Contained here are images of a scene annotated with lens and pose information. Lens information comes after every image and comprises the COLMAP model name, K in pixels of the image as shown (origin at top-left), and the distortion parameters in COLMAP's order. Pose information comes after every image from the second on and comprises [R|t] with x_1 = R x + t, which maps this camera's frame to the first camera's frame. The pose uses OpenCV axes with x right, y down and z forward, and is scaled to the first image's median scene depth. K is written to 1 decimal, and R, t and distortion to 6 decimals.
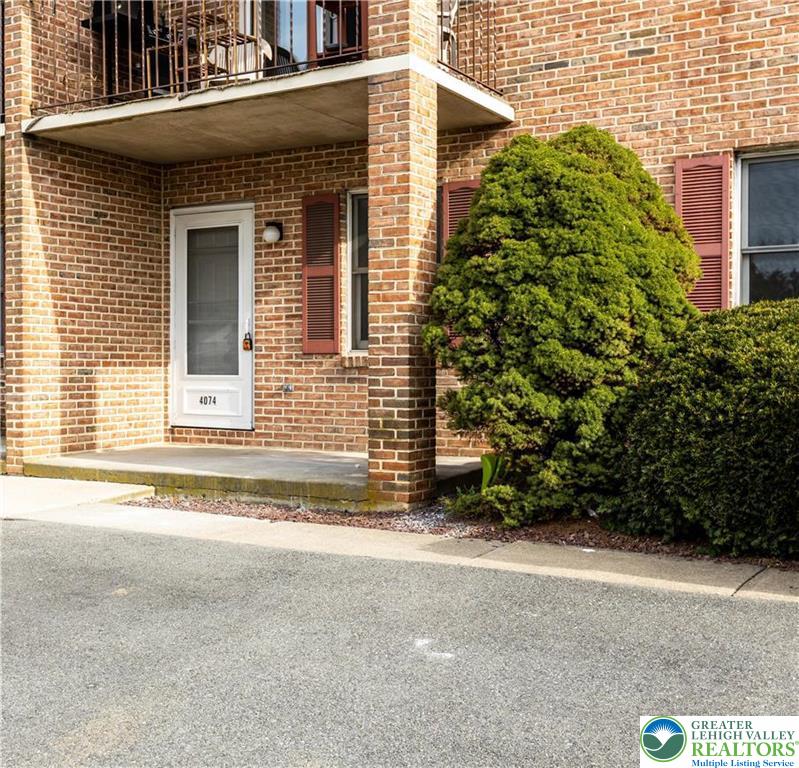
lens RADIAL K [[1061.6, 0, 398.5], [0, 1061.6, 382.4], [0, 0, 1]] dist [-0.002460, 0.000000]
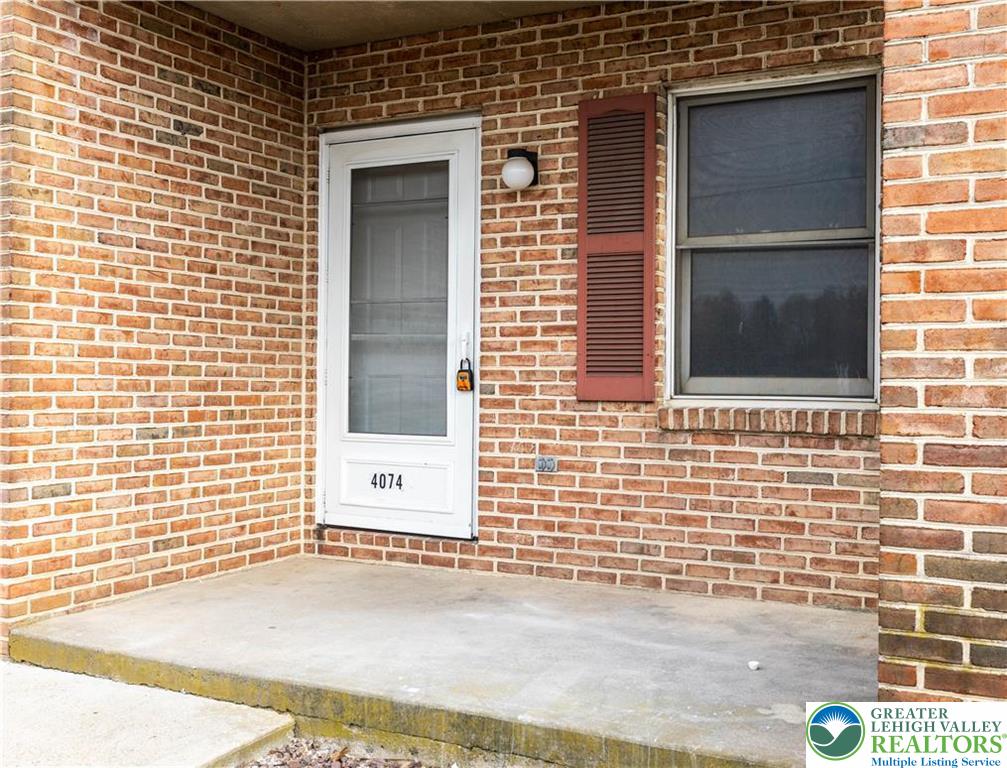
lens RADIAL K [[1054.8, 0, 579.0], [0, 1054.8, 392.9], [0, 0, 1]] dist [-0.003783, 0.000000]
pose [[0.998428, 0.009507, 0.055241, -0.118185], [-0.009326, 0.999950, -0.003546, -0.029050], [-0.055272, 0.003025, 0.998467, 0.479965]]
